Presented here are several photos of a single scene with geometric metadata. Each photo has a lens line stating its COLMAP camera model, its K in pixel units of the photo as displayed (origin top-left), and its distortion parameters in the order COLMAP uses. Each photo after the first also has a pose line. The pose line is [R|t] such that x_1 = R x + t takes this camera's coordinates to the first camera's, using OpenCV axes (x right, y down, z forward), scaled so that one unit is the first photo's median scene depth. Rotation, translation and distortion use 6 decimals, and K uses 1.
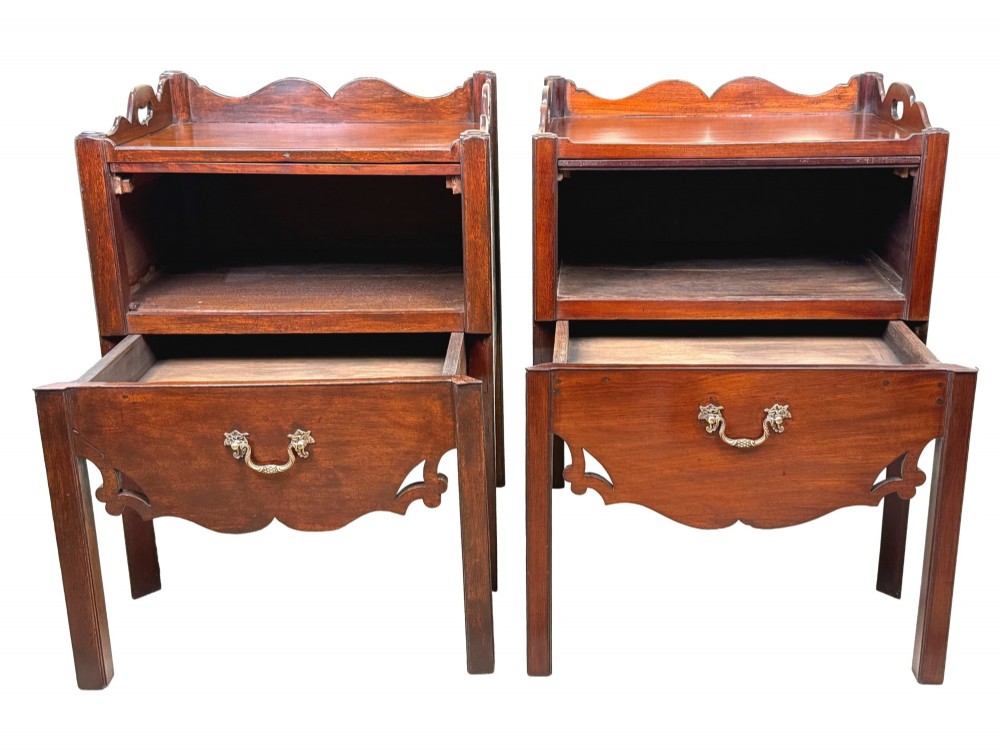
lens RADIAL K [[1061.7, 0, 528.0], [0, 1061.7, 355.9], [0, 0, 1]] dist [0.122329, 0.000000]
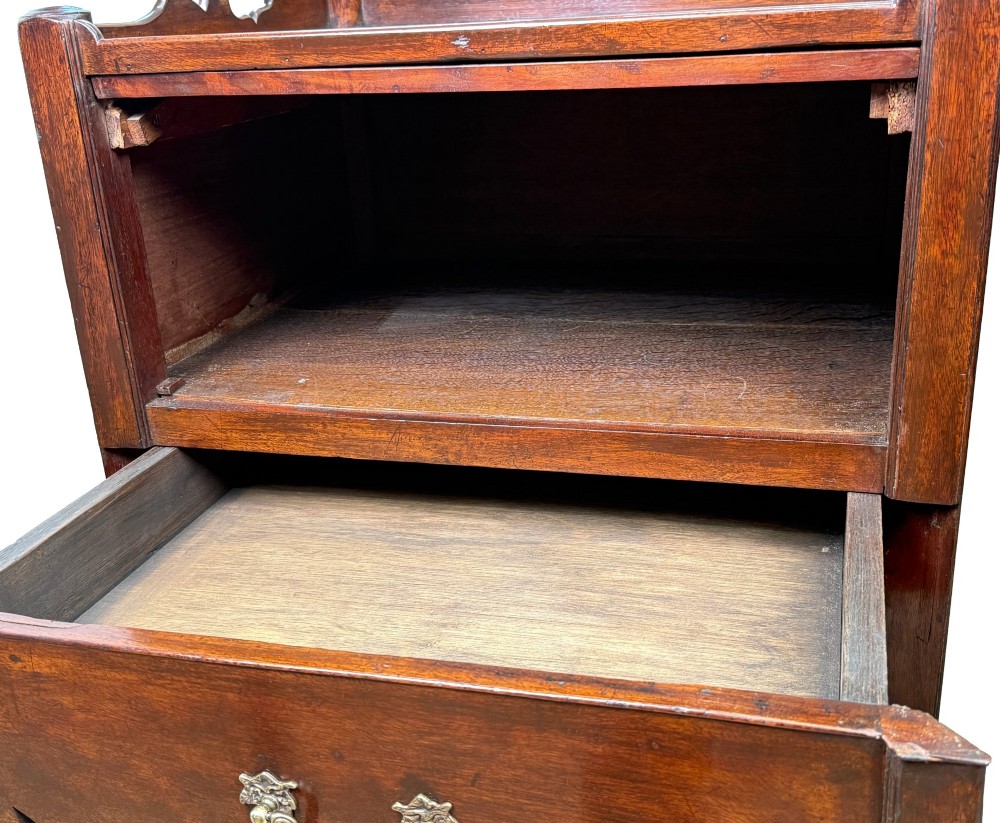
lens RADIAL K [[1157.7, 0, 493.6], [0, 1157.7, 449.2], [0, 0, 1]] dist [0.061052, 0.000000]
pose [[0.953498, 0.068095, -0.293607, -0.074558], [-0.044414, 0.995254, 0.086589, -0.073296], [0.298110, -0.069522, 0.951996, 0.570851]]
